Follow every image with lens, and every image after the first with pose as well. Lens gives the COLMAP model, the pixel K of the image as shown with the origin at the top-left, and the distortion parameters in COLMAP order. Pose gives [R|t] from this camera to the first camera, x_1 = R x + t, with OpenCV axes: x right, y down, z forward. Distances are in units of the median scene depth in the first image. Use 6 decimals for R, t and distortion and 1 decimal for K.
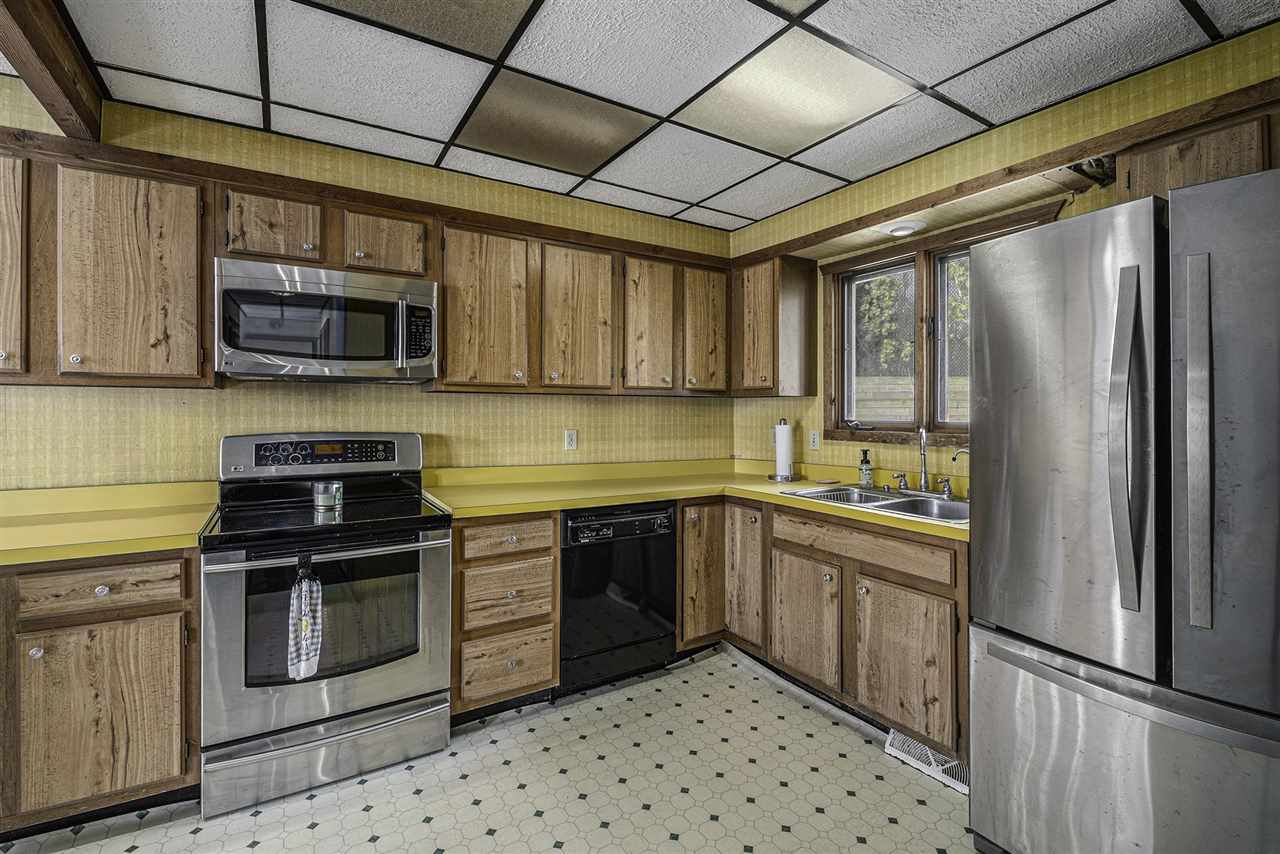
lens RADIAL K [[554.4, 0, 647.8], [0, 554.4, 413.0], [0, 0, 1]] dist [0.002333, -0.009980]
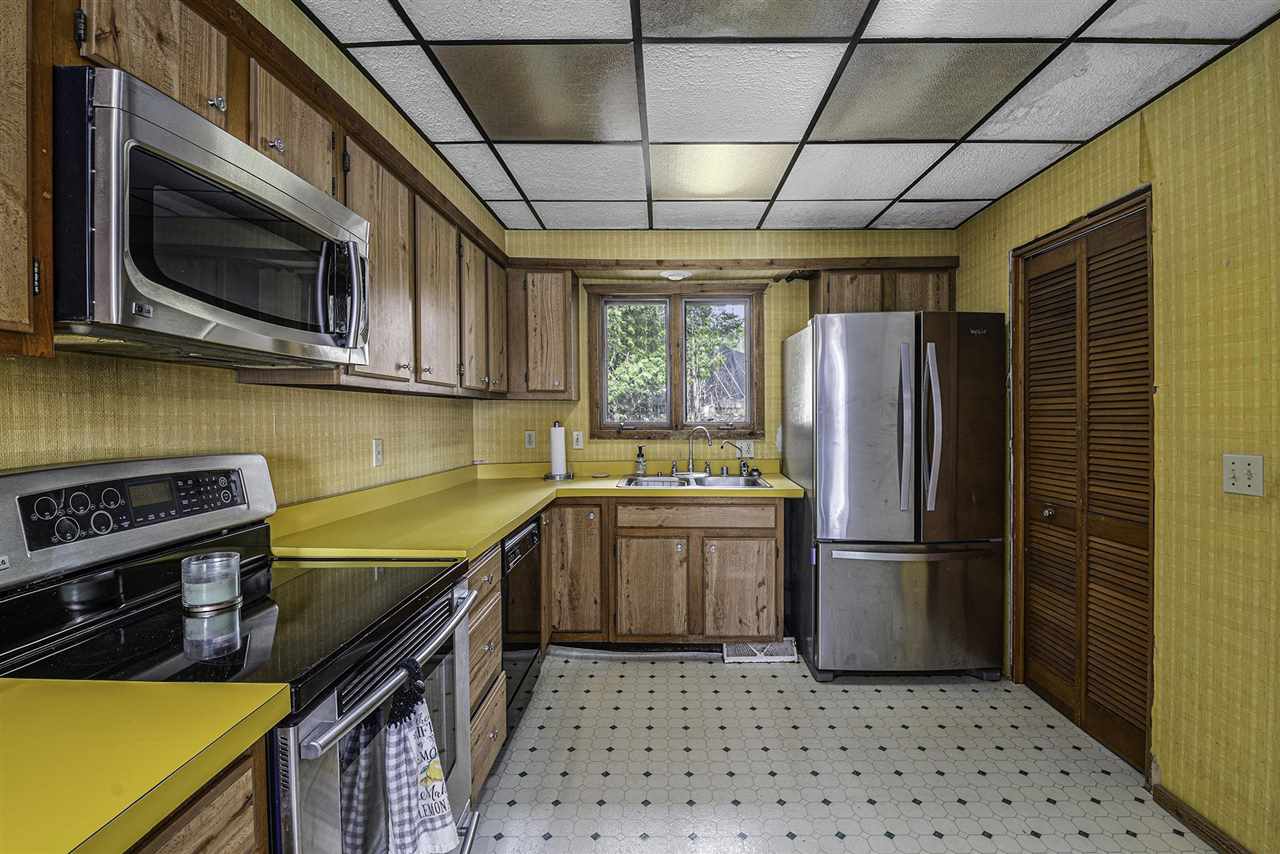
lens RADIAL K [[567.0, 0, 656.5], [0, 567.0, 413.0], [0, 0, 1]] dist [0.000037, -0.010498]
pose [[0.544142, -0.003326, 0.838987, -0.707319], [0.007618, 0.999971, -0.000977, -0.004305], [-0.838959, 0.006923, 0.544151, 0.318077]]
